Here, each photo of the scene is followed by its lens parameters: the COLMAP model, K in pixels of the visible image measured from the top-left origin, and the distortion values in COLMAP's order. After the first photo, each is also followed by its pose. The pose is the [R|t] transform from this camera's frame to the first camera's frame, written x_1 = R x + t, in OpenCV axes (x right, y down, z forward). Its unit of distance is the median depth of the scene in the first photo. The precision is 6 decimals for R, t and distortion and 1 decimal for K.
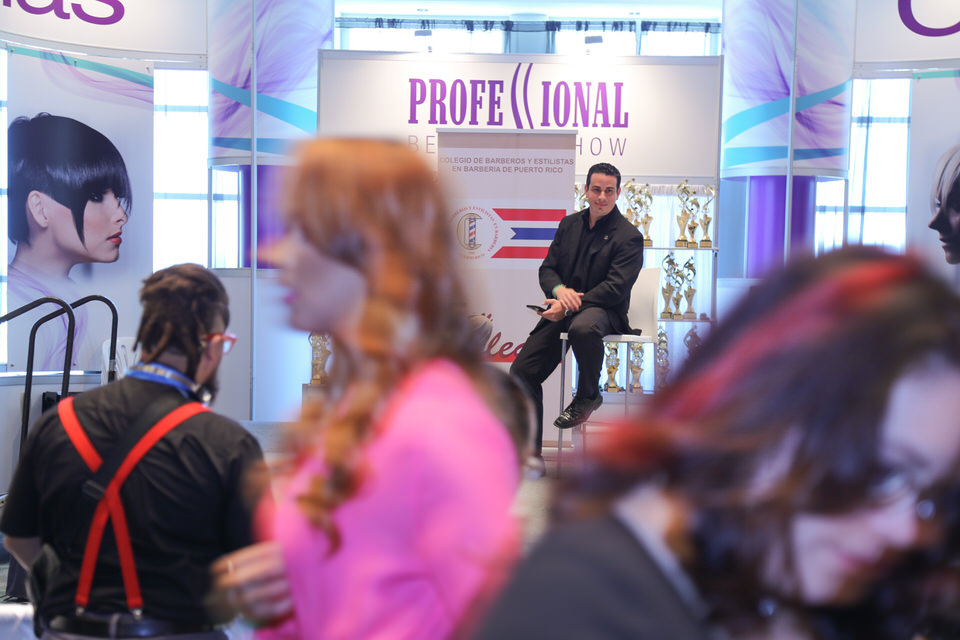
lens RADIAL K [[1929.5, 0, 489.3], [0, 1929.5, 324.3], [0, 0, 1]] dist [0.379213, 0.000000]
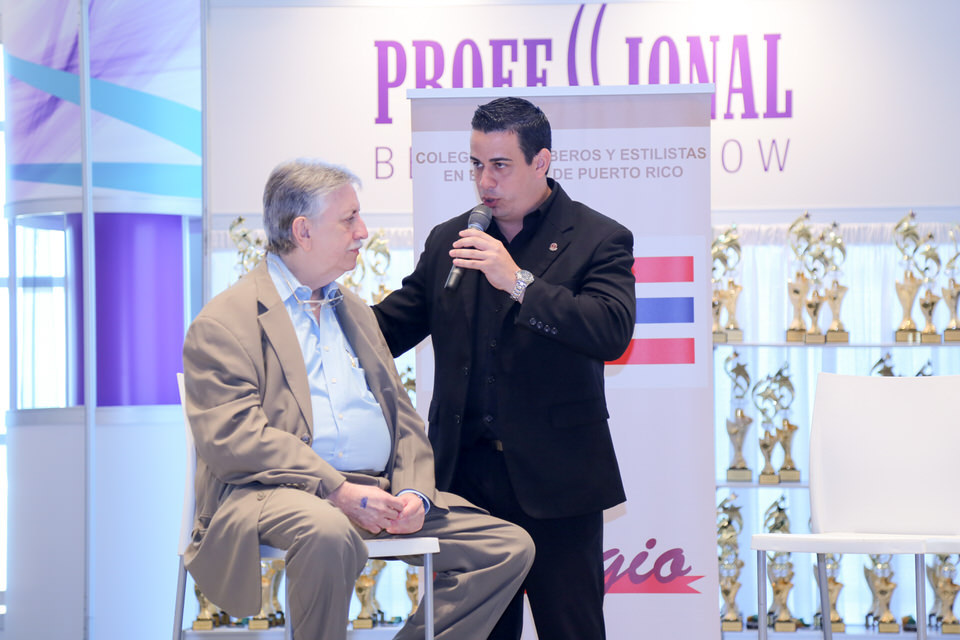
lens RADIAL K [[2545.3, 0, 491.6], [0, 2545.3, 320.4], [0, 0, 1]] dist [0.637375, 0.000000]
pose [[0.999418, -0.027541, -0.020120, 0.002765], [0.026245, 0.997727, -0.062070, -0.005909], [0.021784, 0.061506, 0.997869, 0.306420]]
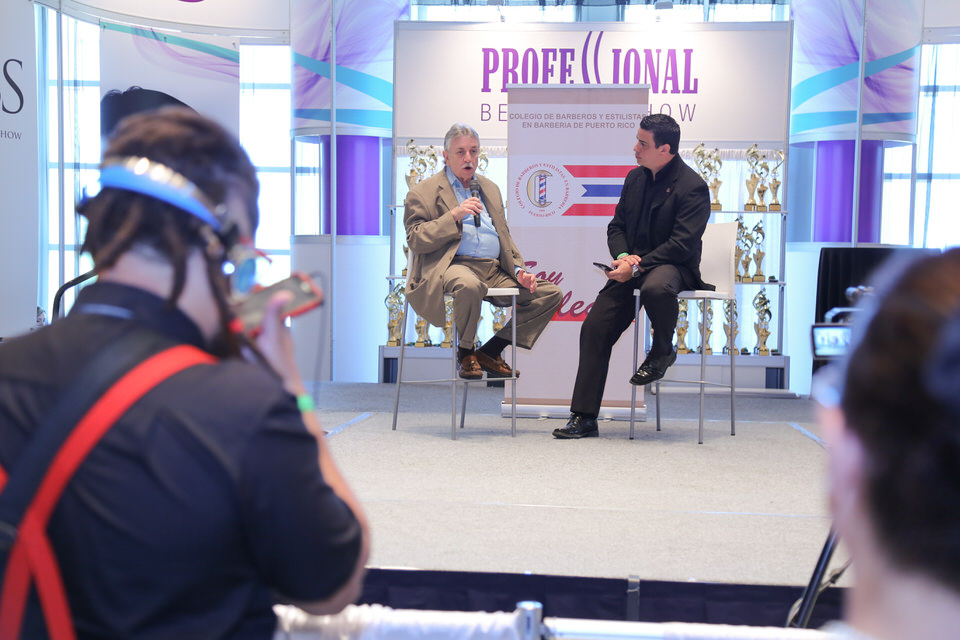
lens RADIAL K [[1664.9, 0, 484.8], [0, 1664.9, 324.9], [0, 0, 1]] dist [0.283308, 0.000000]
pose [[0.998934, -0.001260, -0.046155, 0.000742], [0.001849, 0.999918, 0.012702, 0.008354], [0.046135, -0.012774, 0.998854, 0.113671]]
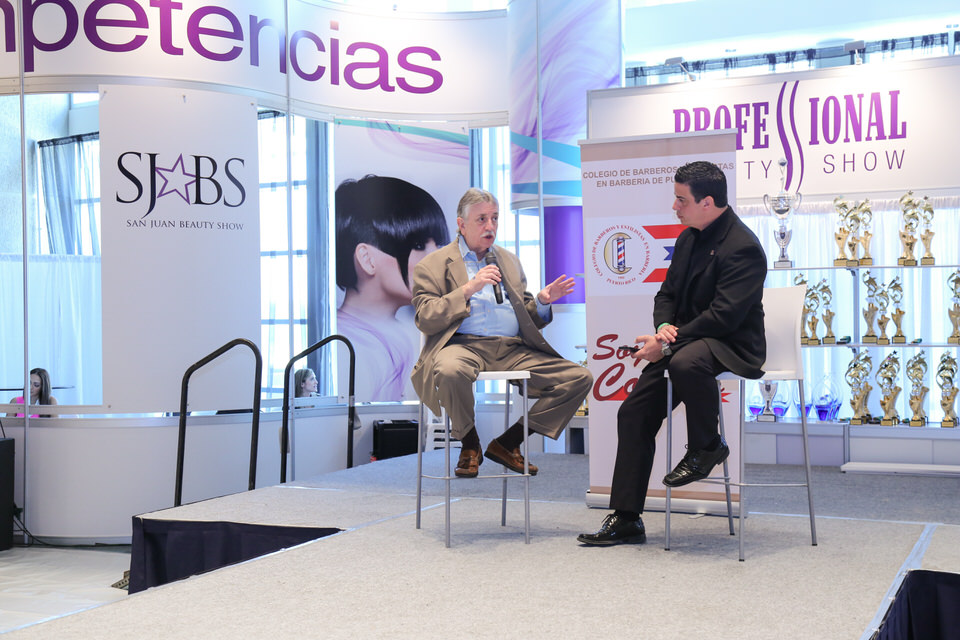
lens RADIAL K [[1342.1, 0, 468.6], [0, 1342.1, 323.0], [0, 0, 1]] dist [0.159282, 0.000000]
pose [[0.920771, -0.028614, -0.389052, 0.130019], [0.021446, 0.999511, -0.022756, -0.002828], [0.389513, 0.012610, 0.920935, 0.317351]]
